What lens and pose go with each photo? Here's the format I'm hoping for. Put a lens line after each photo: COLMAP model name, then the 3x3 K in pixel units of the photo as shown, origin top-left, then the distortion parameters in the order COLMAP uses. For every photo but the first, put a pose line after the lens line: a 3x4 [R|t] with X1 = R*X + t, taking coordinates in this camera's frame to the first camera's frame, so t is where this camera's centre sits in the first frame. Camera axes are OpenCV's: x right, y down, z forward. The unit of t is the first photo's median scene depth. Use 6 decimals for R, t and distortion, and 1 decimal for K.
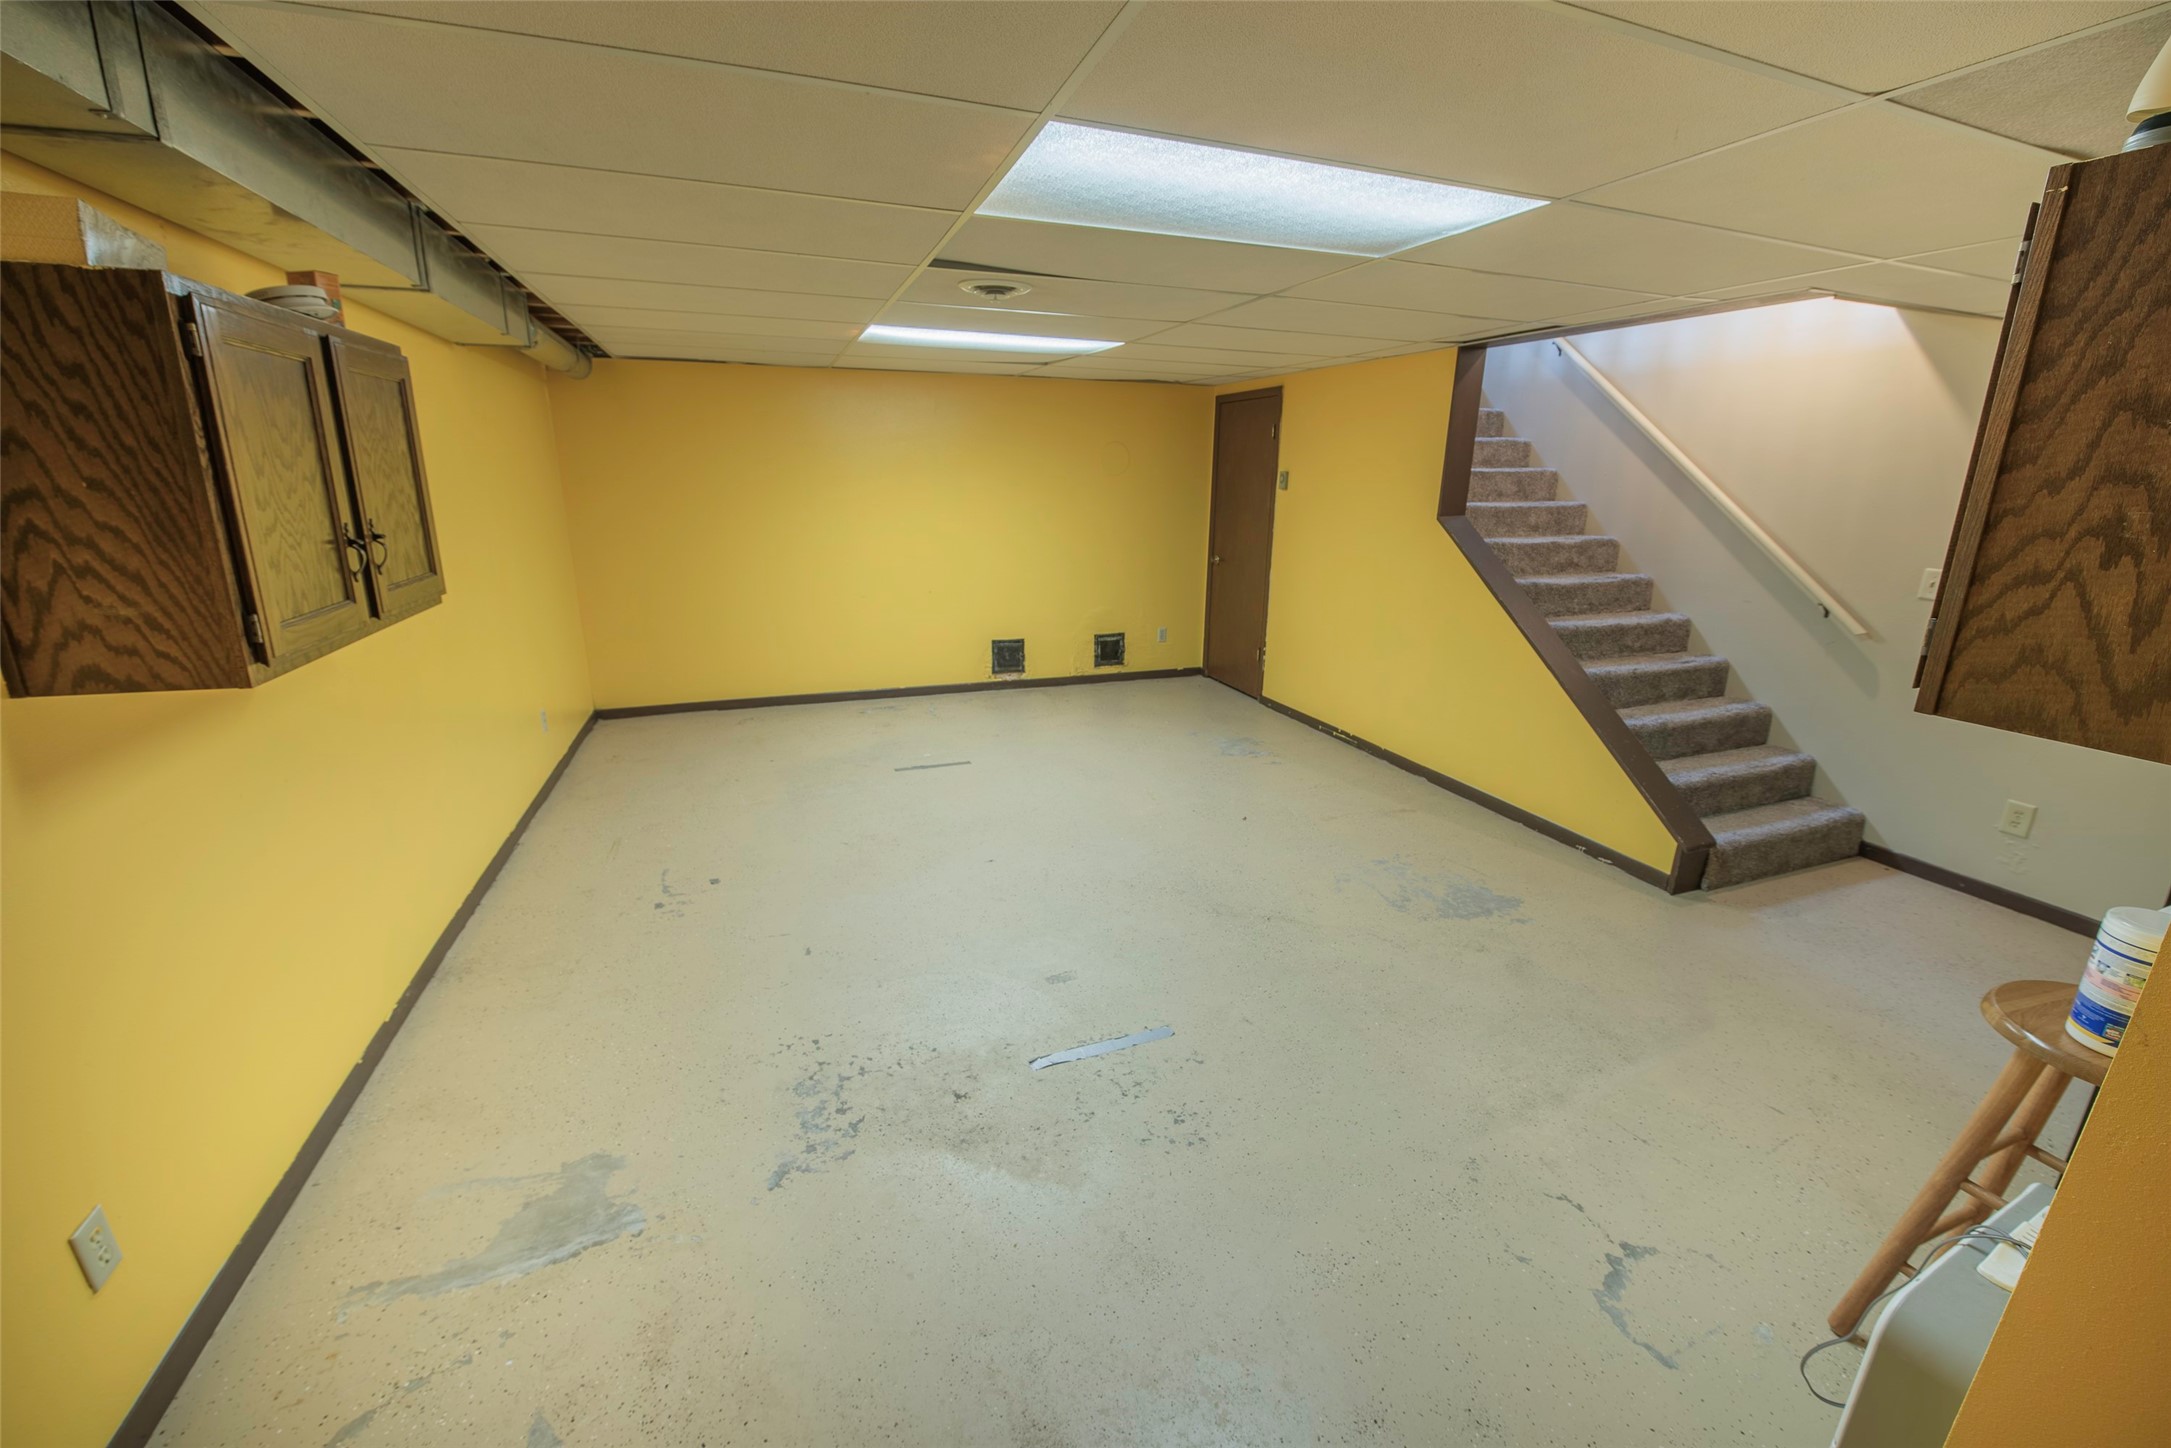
lens RADIAL K [[862.1, 0, 1070.8], [0, 862.1, 723.7], [0, 0, 1]] dist [-0.011123, -0.004420]
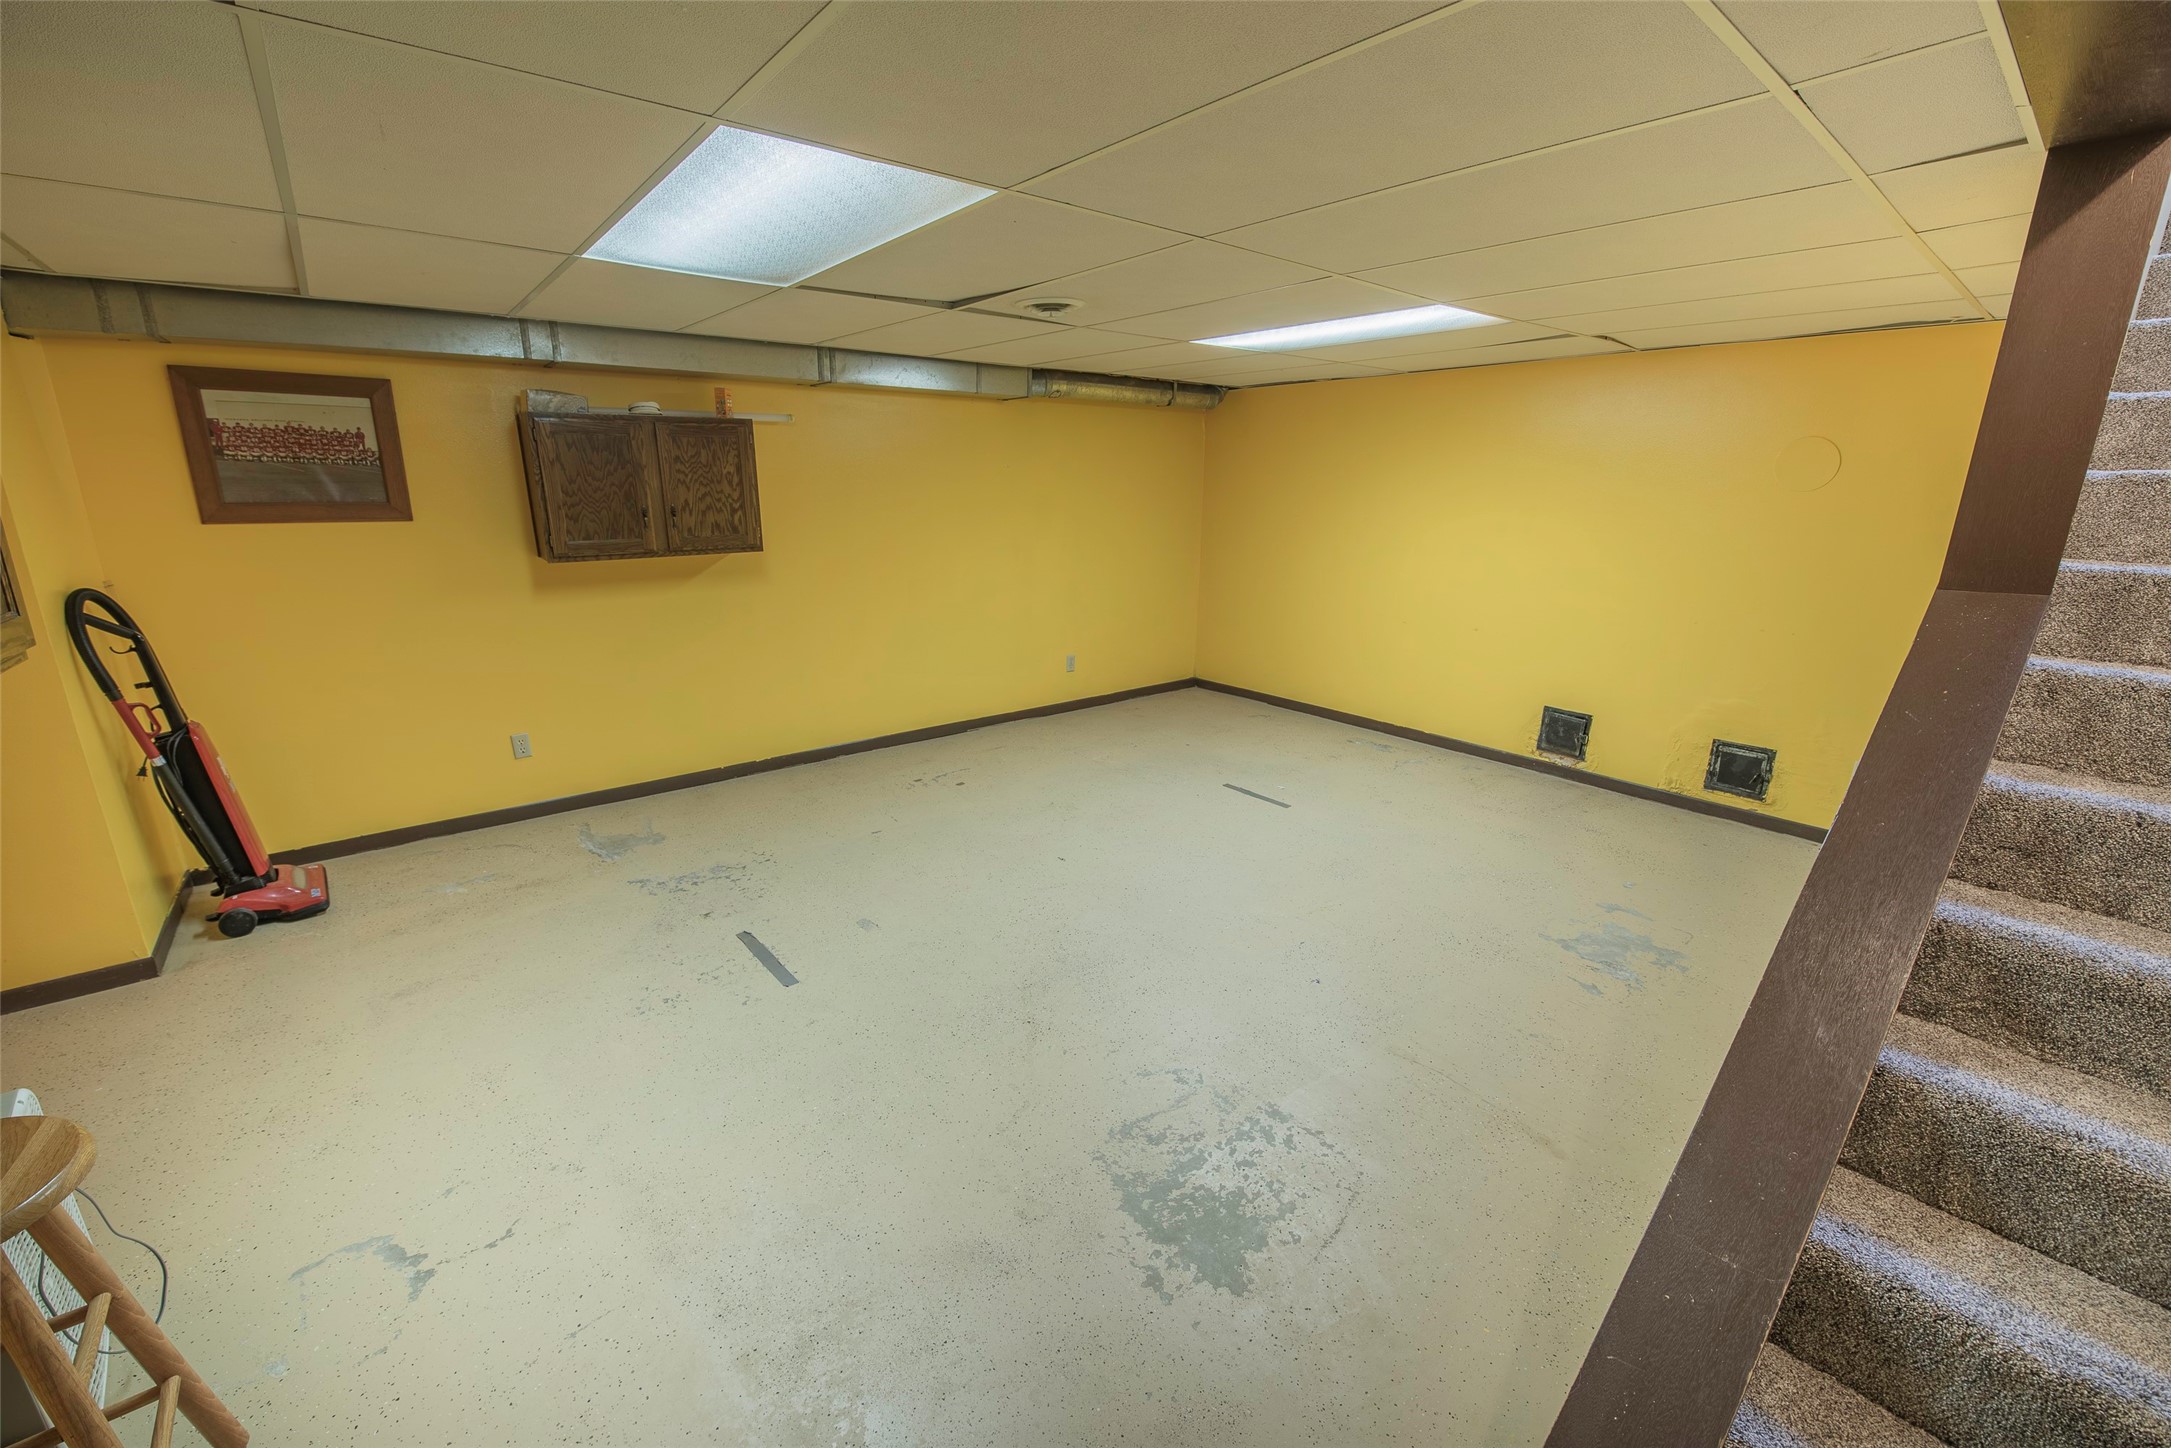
lens RADIAL K [[862.1, 0, 1070.8], [0, 862.1, 723.7], [0, 0, 1]] dist [-0.011123, -0.004420]
pose [[0.325623, 0.247268, -0.912594, 0.893236], [-0.264890, 0.950403, 0.162997, -0.181687], [0.907636, 0.188662, 0.374972, 0.655285]]
